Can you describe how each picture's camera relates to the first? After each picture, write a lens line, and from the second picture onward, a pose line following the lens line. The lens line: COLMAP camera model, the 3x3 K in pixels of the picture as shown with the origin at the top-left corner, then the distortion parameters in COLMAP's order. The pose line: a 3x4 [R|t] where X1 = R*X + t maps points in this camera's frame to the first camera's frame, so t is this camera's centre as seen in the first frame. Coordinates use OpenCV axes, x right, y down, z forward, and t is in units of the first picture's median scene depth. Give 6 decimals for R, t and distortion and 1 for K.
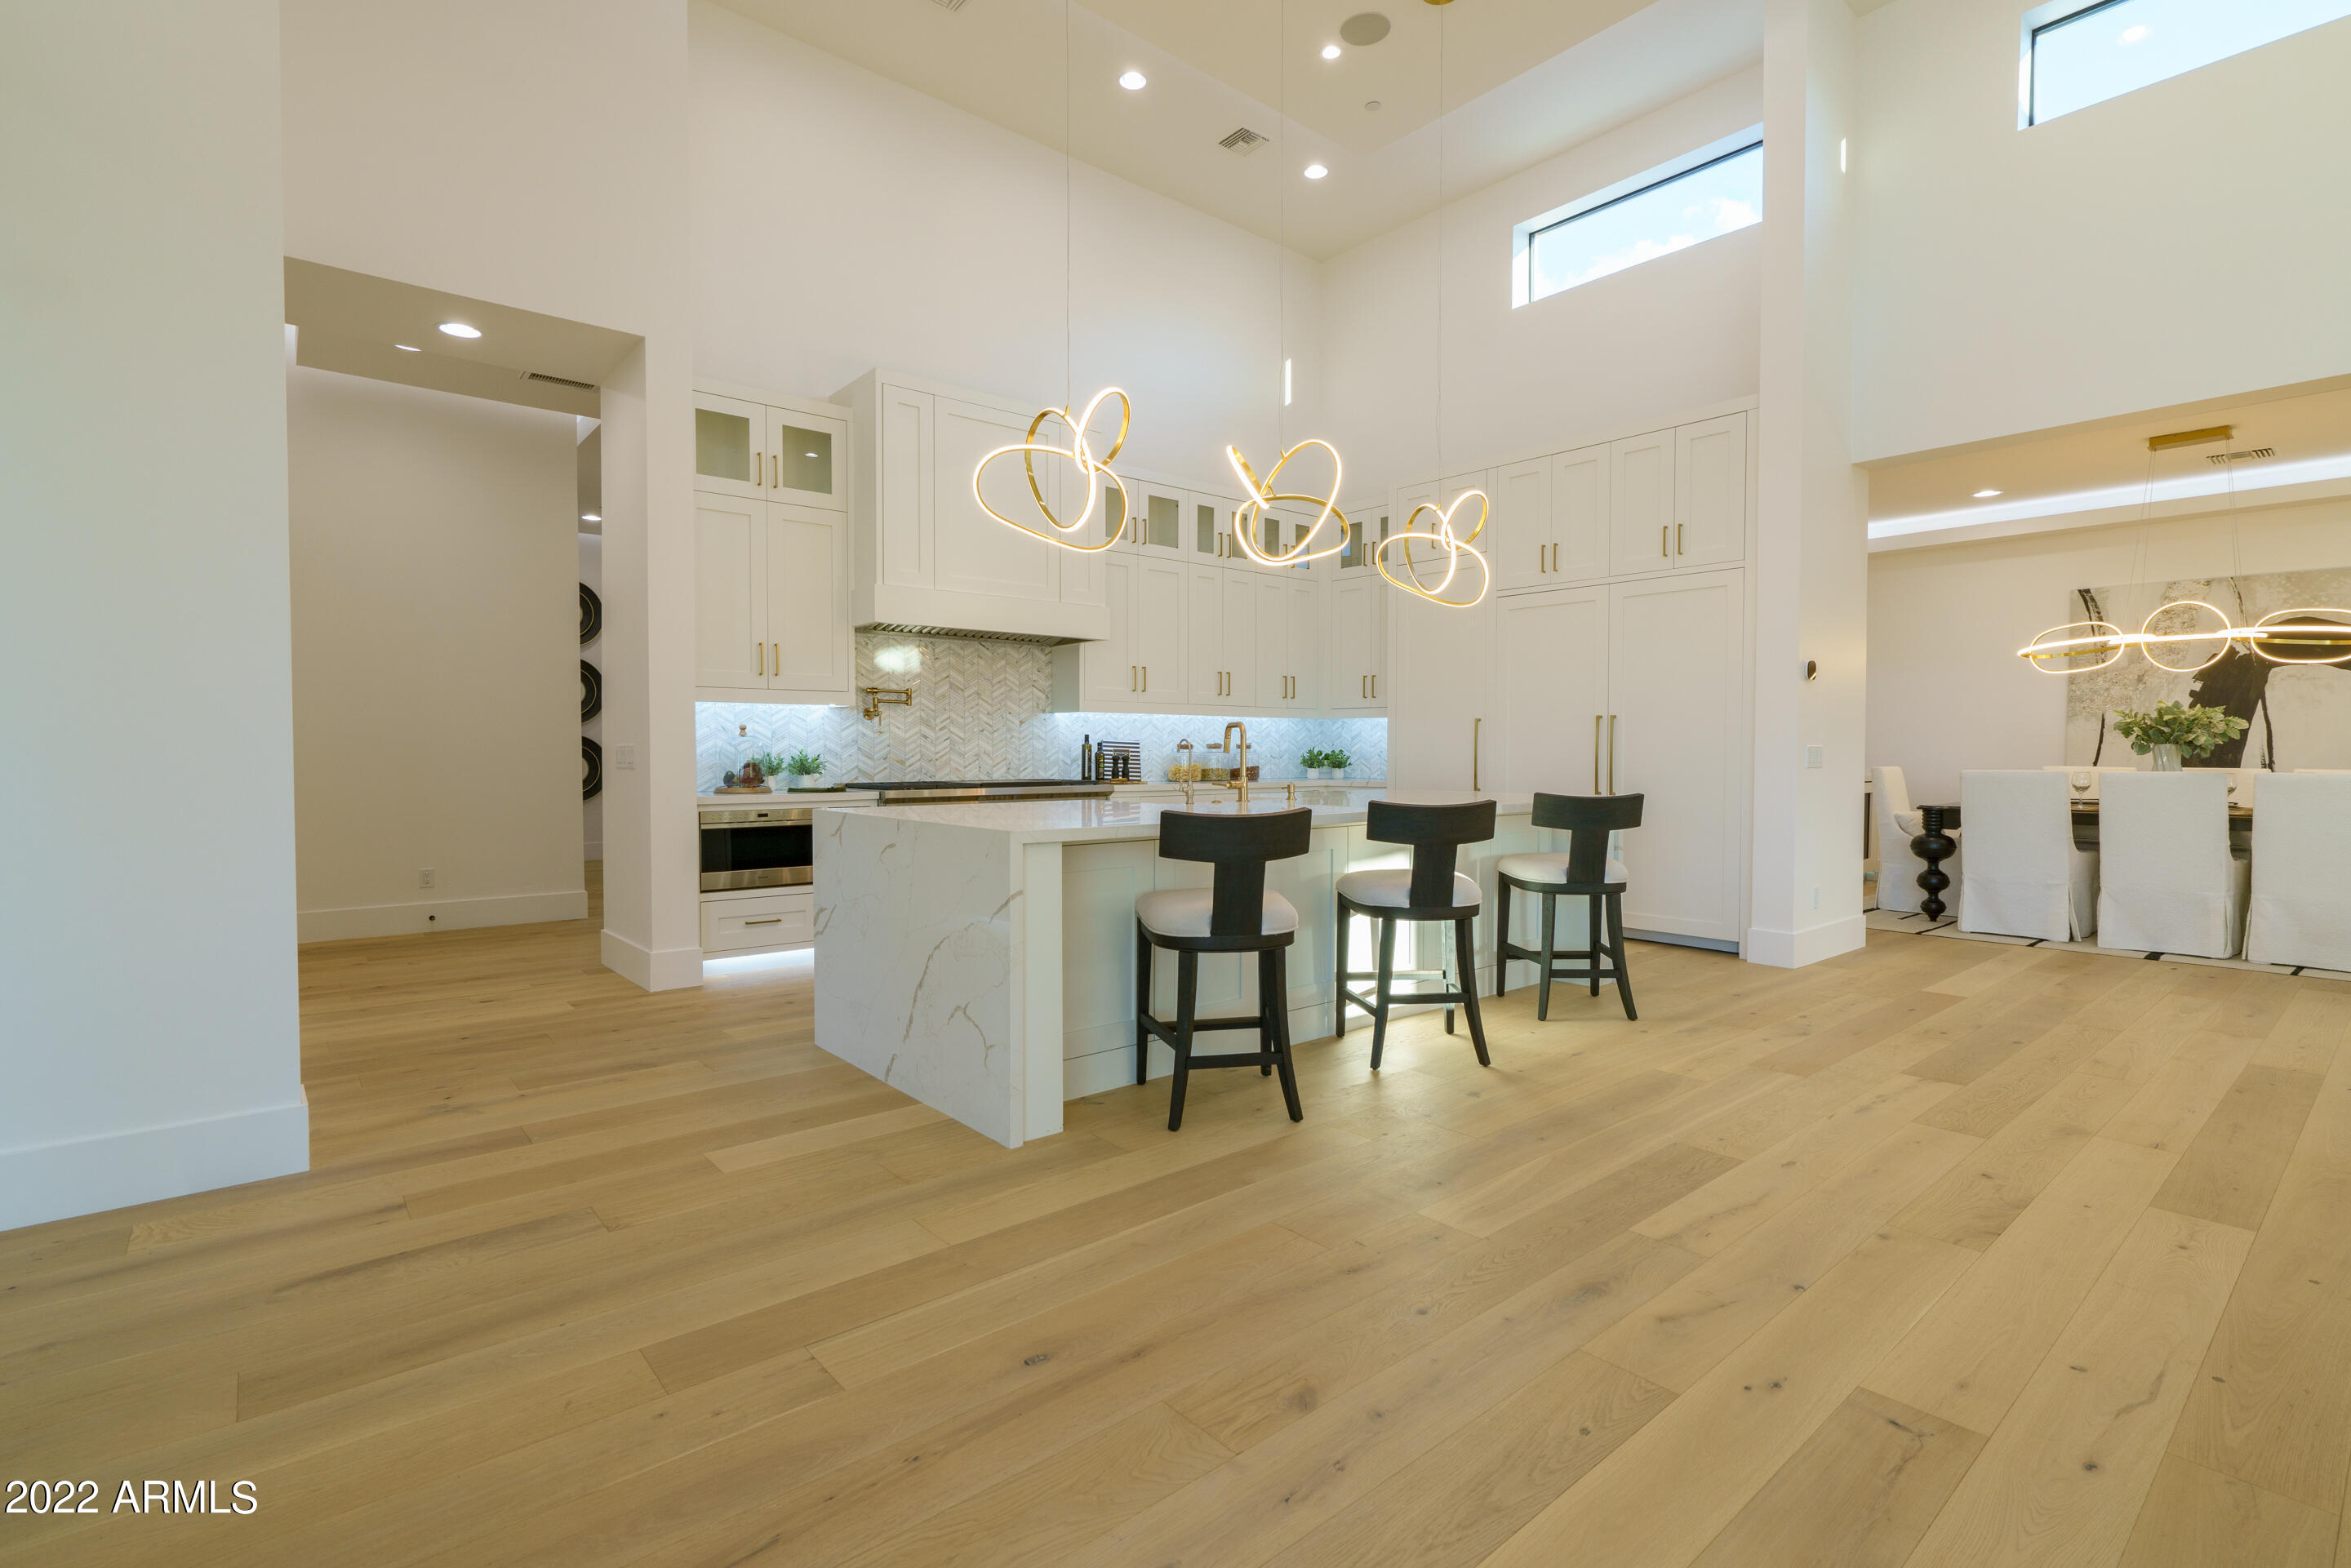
lens RADIAL K [[1081.3, 0, 1179.0], [0, 1081.3, 776.3], [0, 0, 1]] dist [-0.001625, 0.001112]
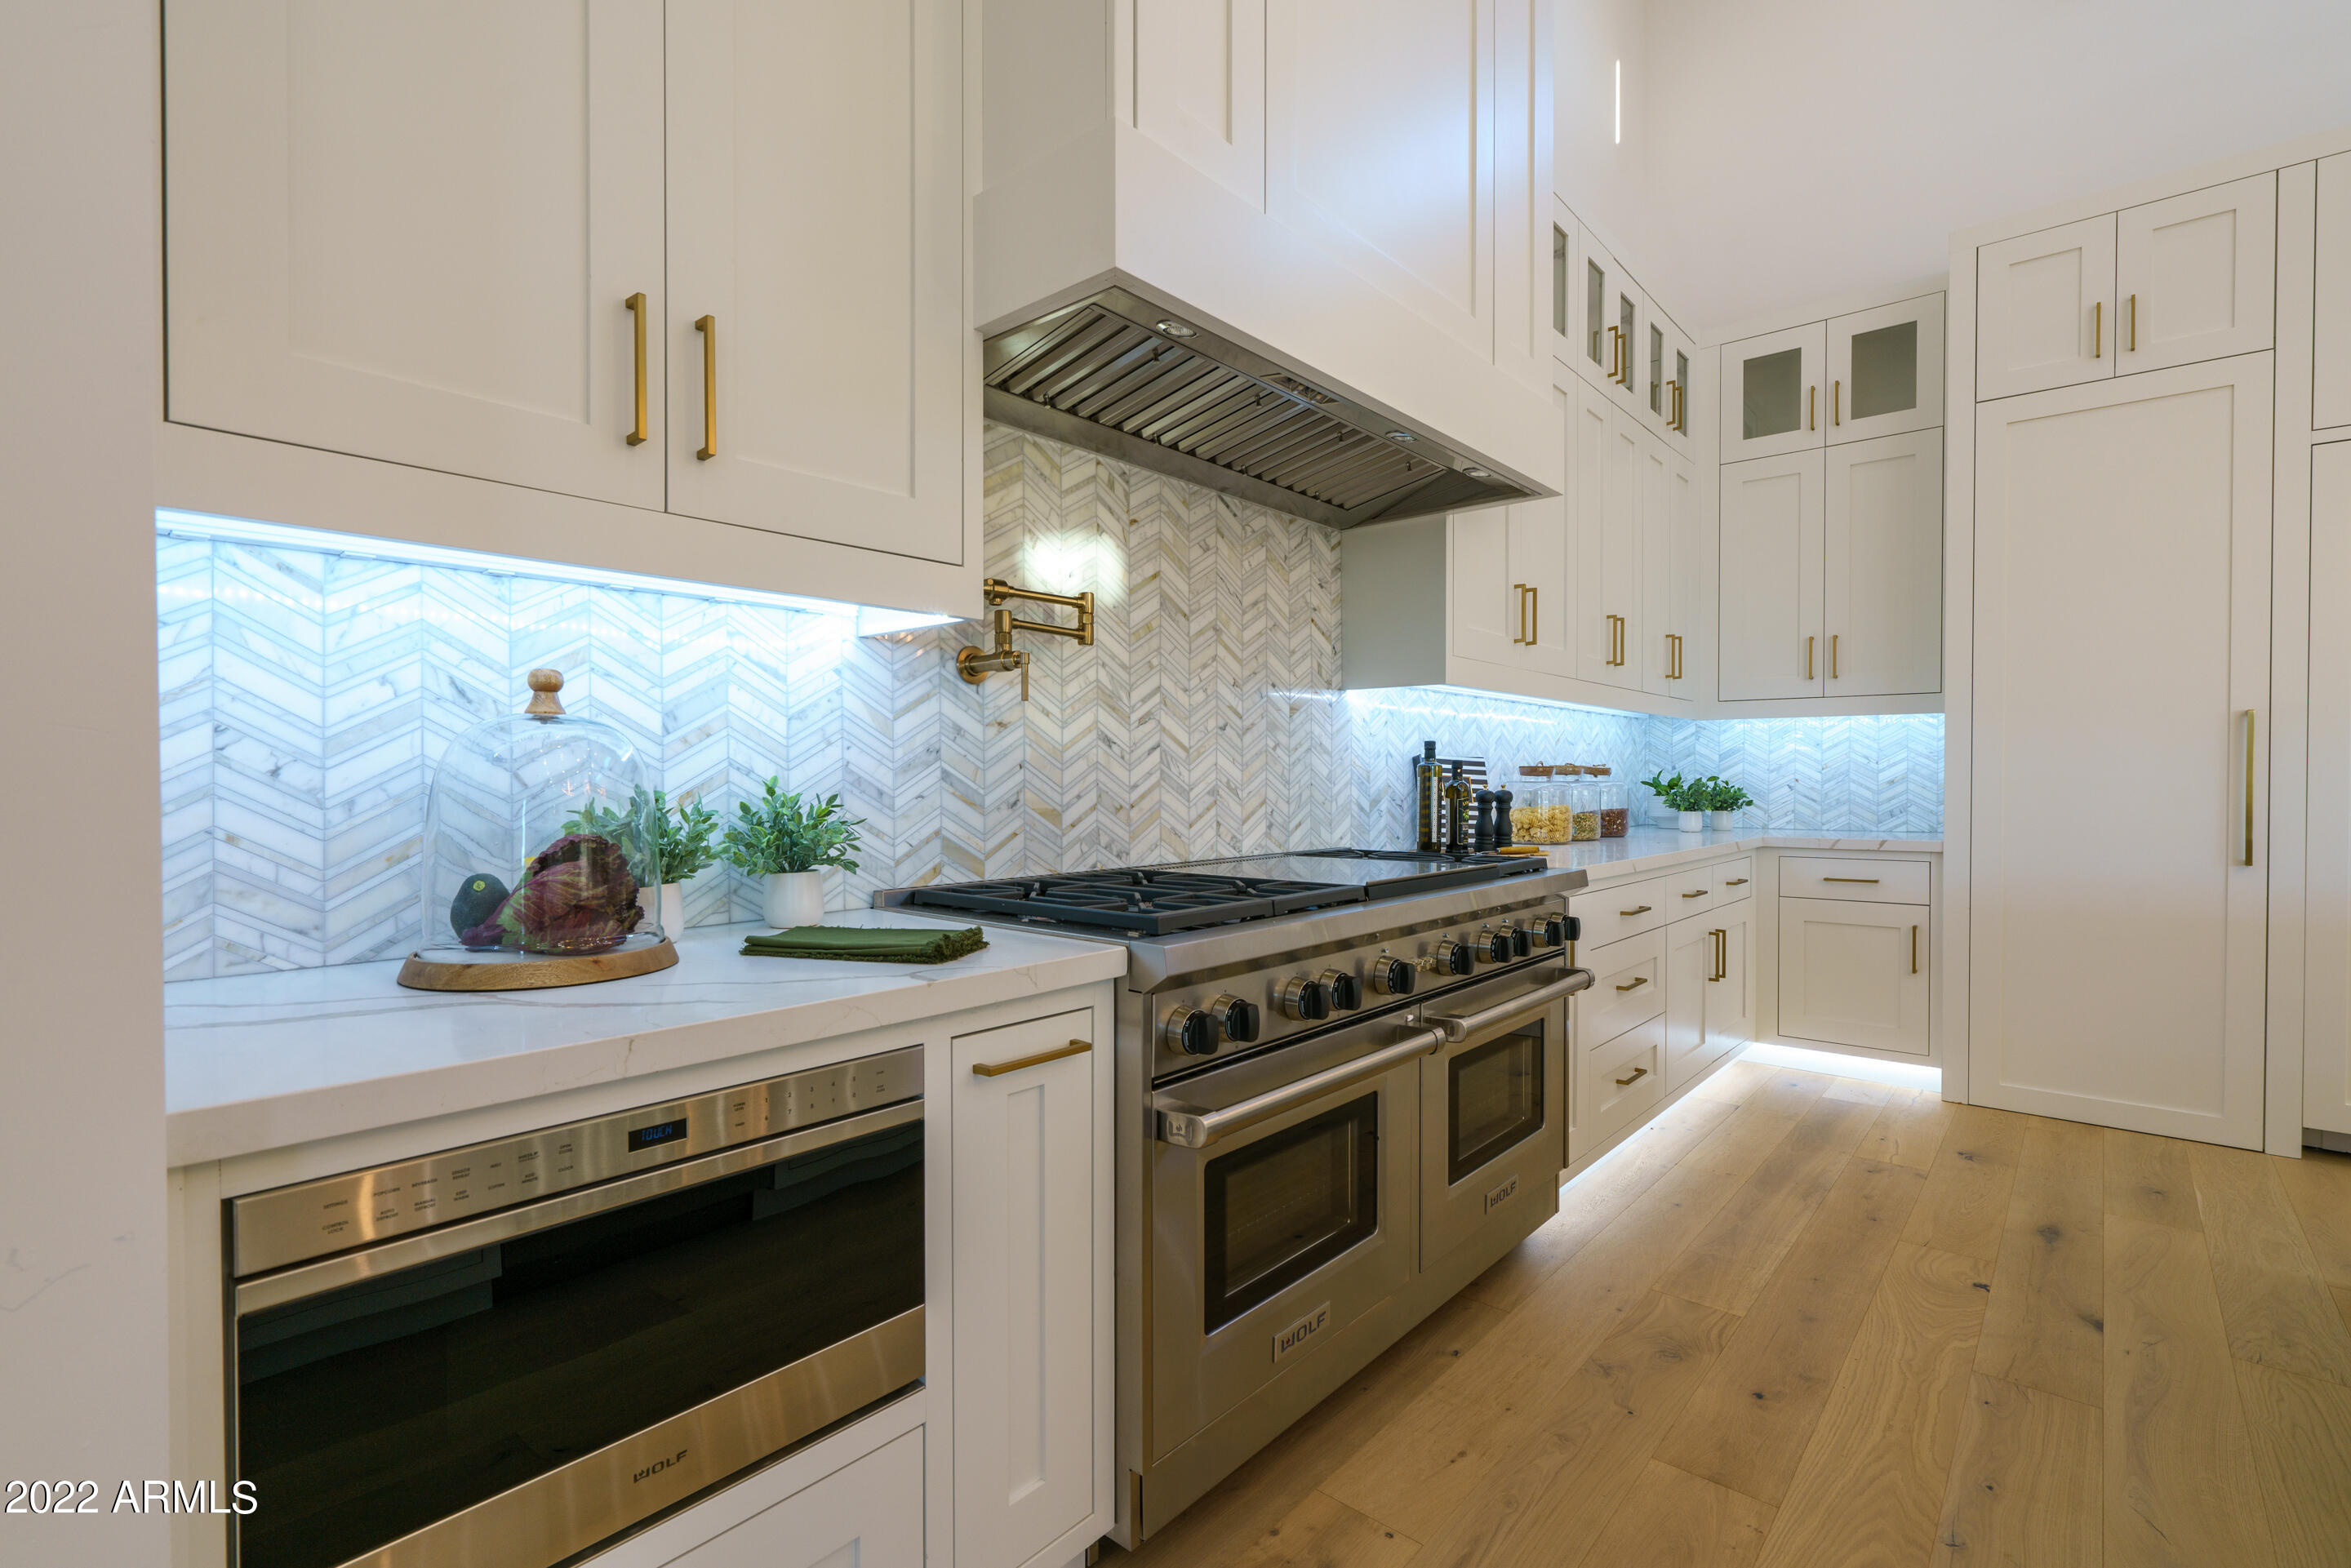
lens RADIAL K [[1060.1, 0, 1176.8], [0, 1060.1, 787.8], [0, 0, 1]] dist [-0.014443, 0.007082]
pose [[0.987849, -0.003051, 0.155387, -0.268193], [0.005040, 0.999910, -0.012409, -0.017238], [-0.155335, 0.013042, 0.987776, 0.664210]]
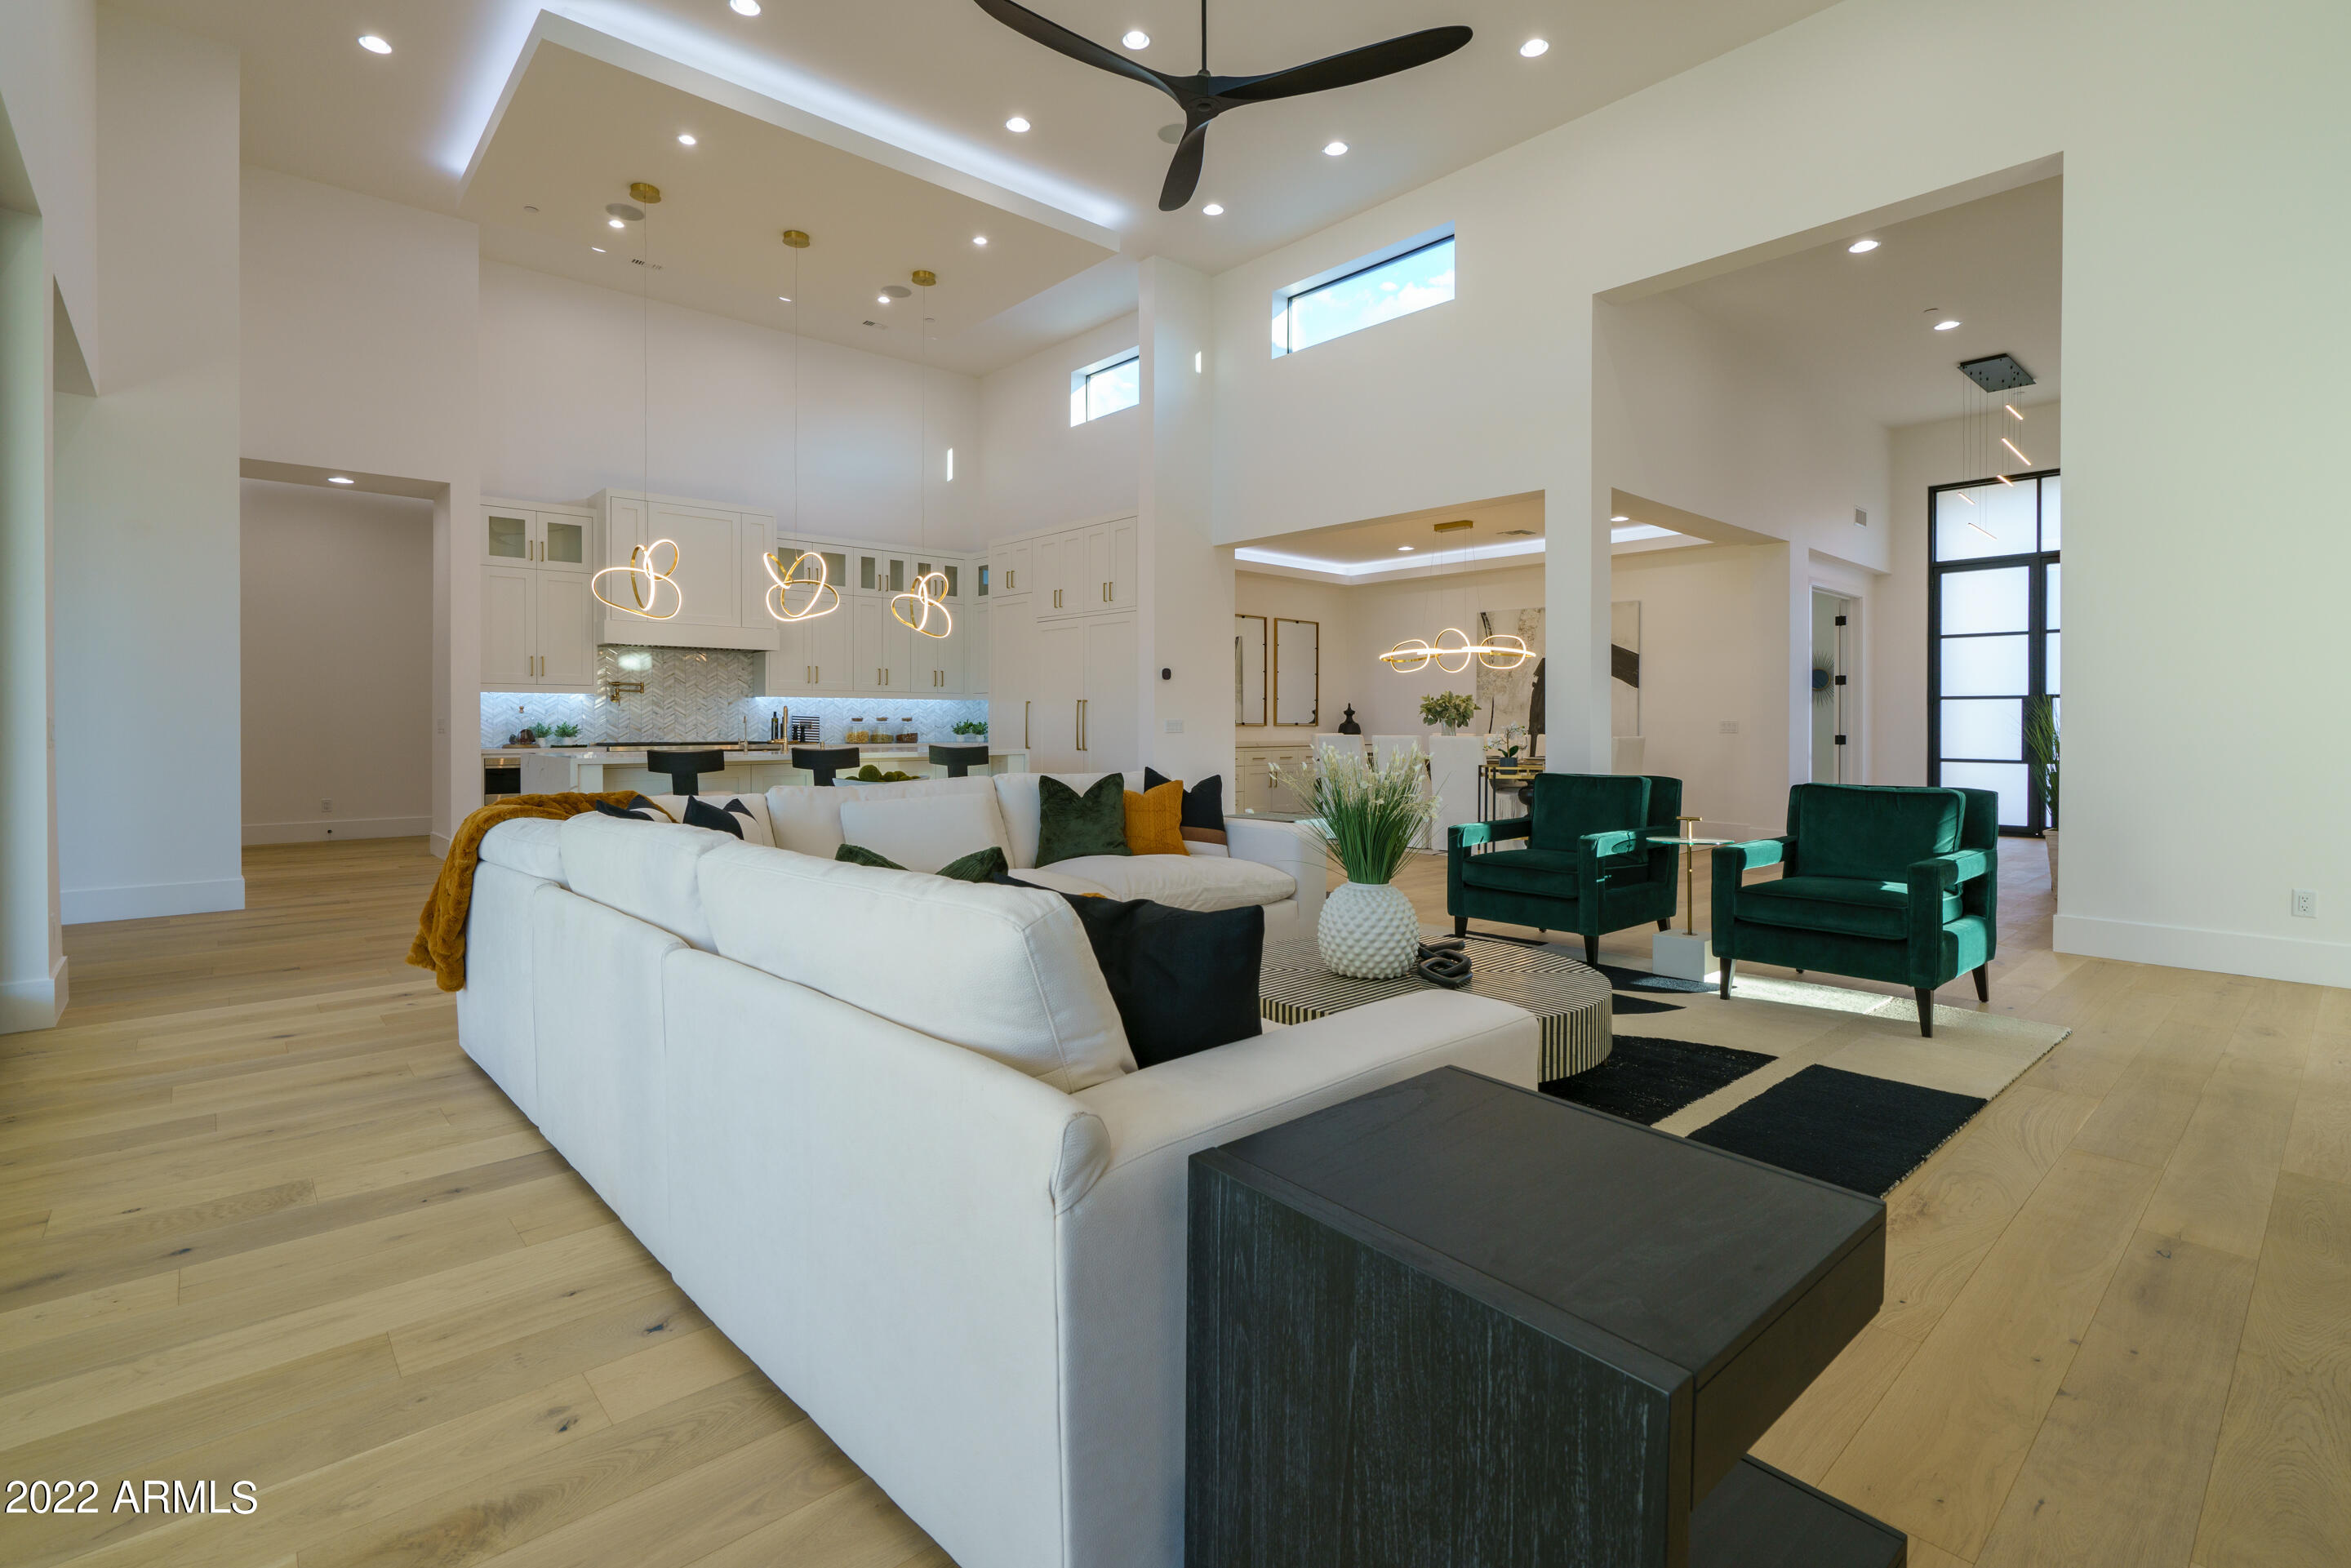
lens RADIAL K [[1079.1, 0, 1159.1], [0, 1079.1, 726.4], [0, 0, 1]] dist [-0.002207, 0.000786]
pose [[0.999754, 0.000495, 0.022187, 0.452189], [-0.000044, 0.999794, -0.020308, 0.013822], [-0.022193, 0.020302, 0.999548, -0.557926]]
